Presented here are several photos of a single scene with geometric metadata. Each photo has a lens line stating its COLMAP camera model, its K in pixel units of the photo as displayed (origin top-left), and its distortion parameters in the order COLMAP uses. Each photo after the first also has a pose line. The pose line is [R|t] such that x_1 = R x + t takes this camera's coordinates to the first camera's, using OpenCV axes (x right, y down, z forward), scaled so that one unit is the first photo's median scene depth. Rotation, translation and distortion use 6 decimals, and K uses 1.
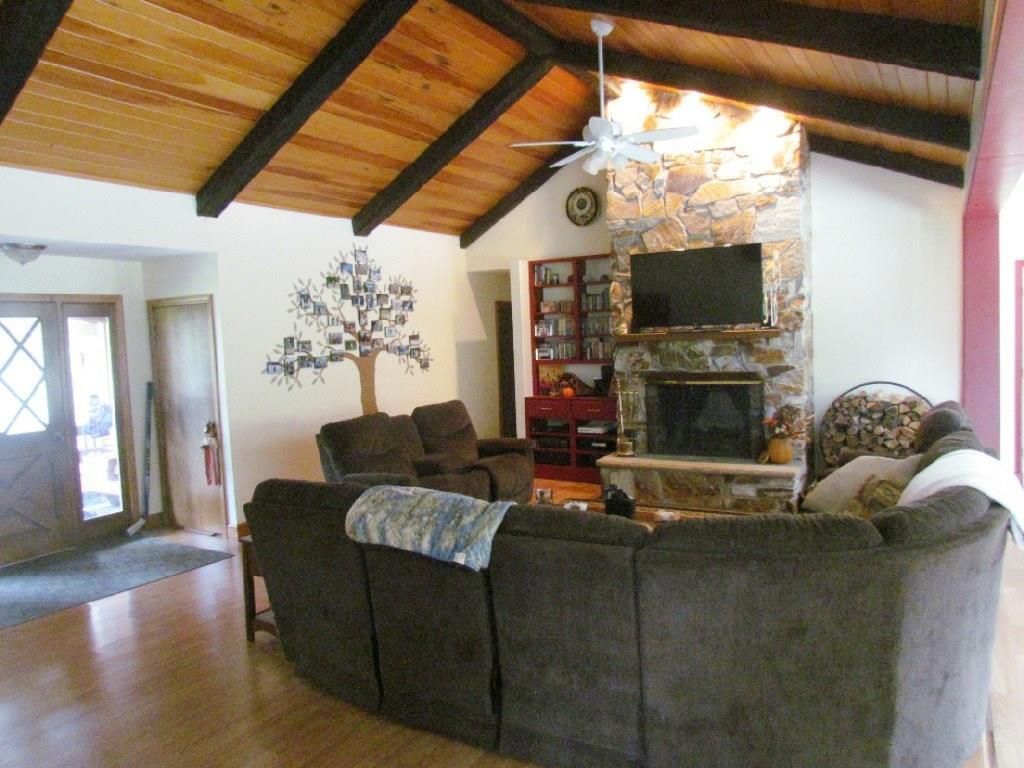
lens RADIAL K [[734.8, 0, 531.8], [0, 734.8, 385.2], [0, 0, 1]] dist [-0.009689, 0.001173]
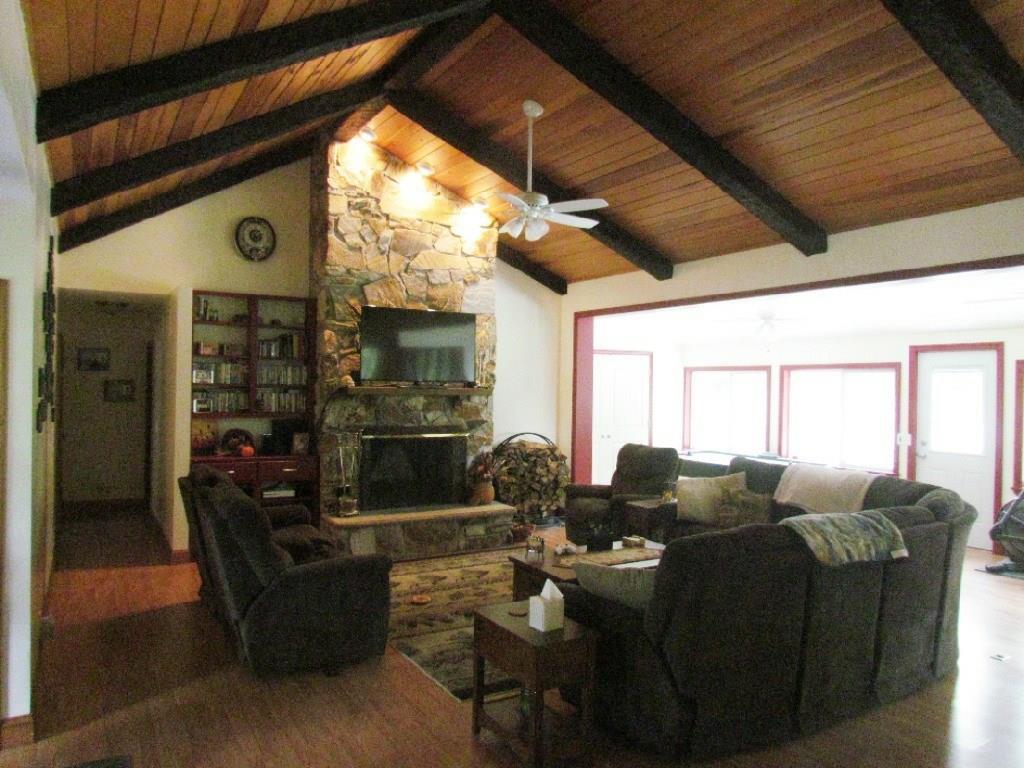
lens RADIAL K [[734.8, 0, 517.6], [0, 734.8, 389.5], [0, 0, 1]] dist [-0.009689, 0.001173]
pose [[0.483796, 0.040604, 0.874238, -0.611322], [0.027656, 0.997715, -0.061643, -0.000915], [-0.874744, 0.054001, 0.481567, 0.356476]]
